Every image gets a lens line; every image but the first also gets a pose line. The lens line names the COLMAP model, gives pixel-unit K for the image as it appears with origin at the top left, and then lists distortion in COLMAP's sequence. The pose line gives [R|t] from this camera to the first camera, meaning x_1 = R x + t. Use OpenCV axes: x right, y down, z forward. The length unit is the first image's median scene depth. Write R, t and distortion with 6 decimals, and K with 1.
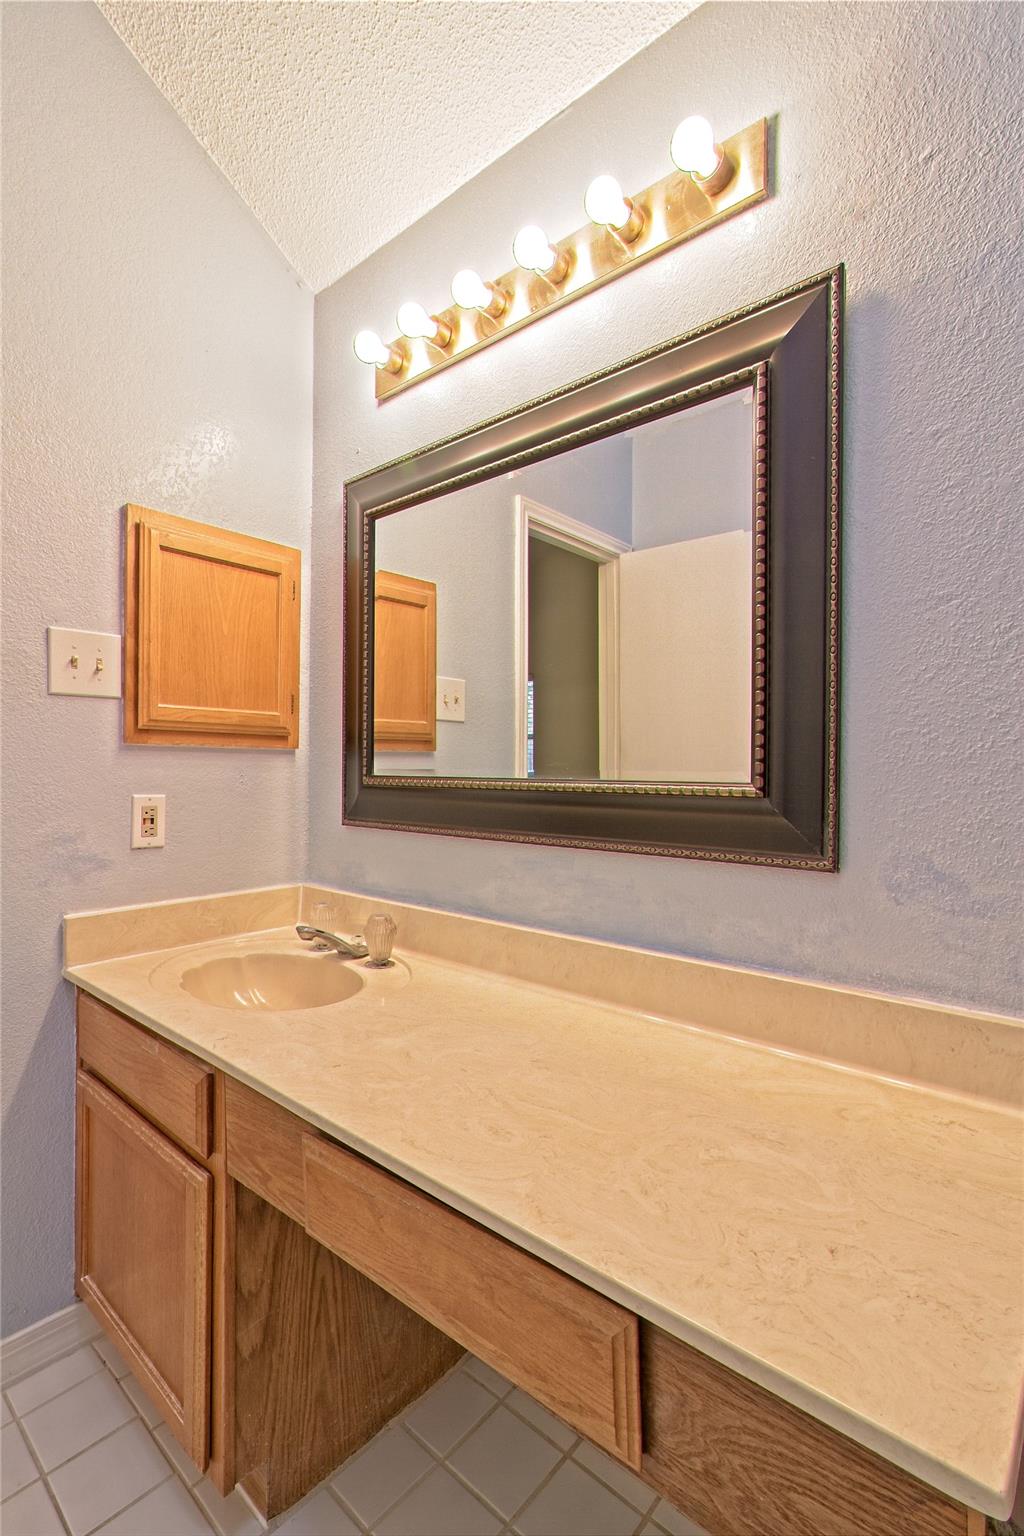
lens RADIAL K [[706.7, 0, 506.5], [0, 706.7, 778.9], [0, 0, 1]] dist [-0.012641, 0.009377]
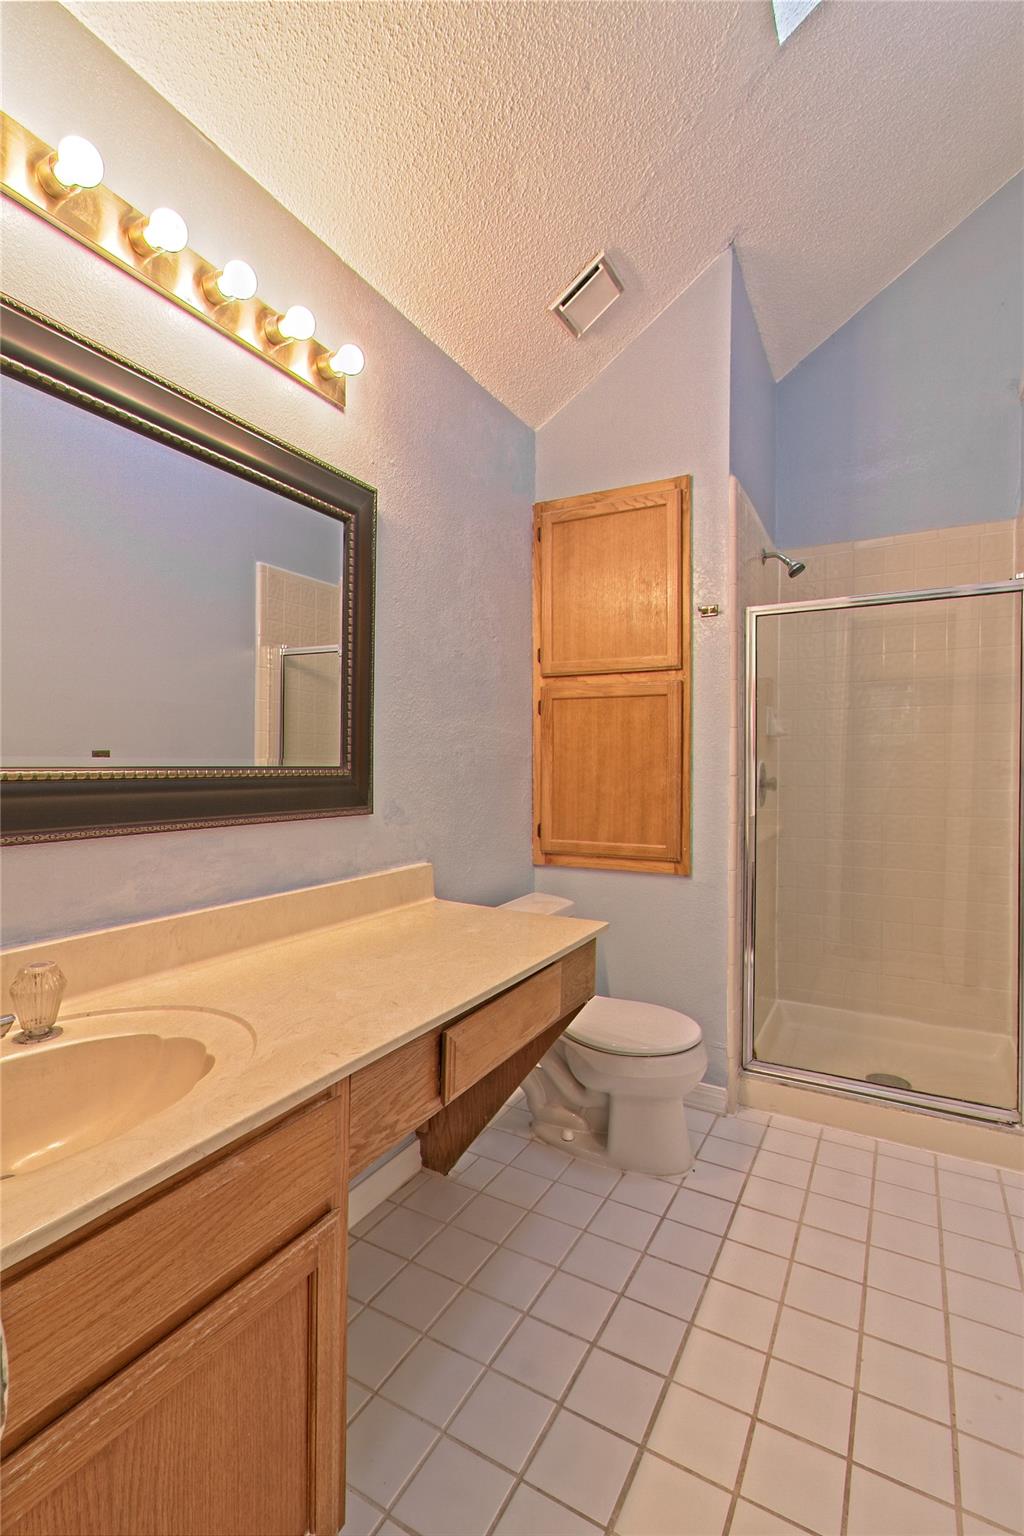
lens RADIAL K [[704.1, 0, 512.0], [0, 704.1, 768.0], [0, 0, 1]] dist [-0.016990, 0.014685]
pose [[-0.210679, -0.020340, 0.977344, -1.158735], [-0.004465, 0.999793, 0.019845, -0.021790], [-0.977545, -0.000183, -0.210727, 0.834558]]
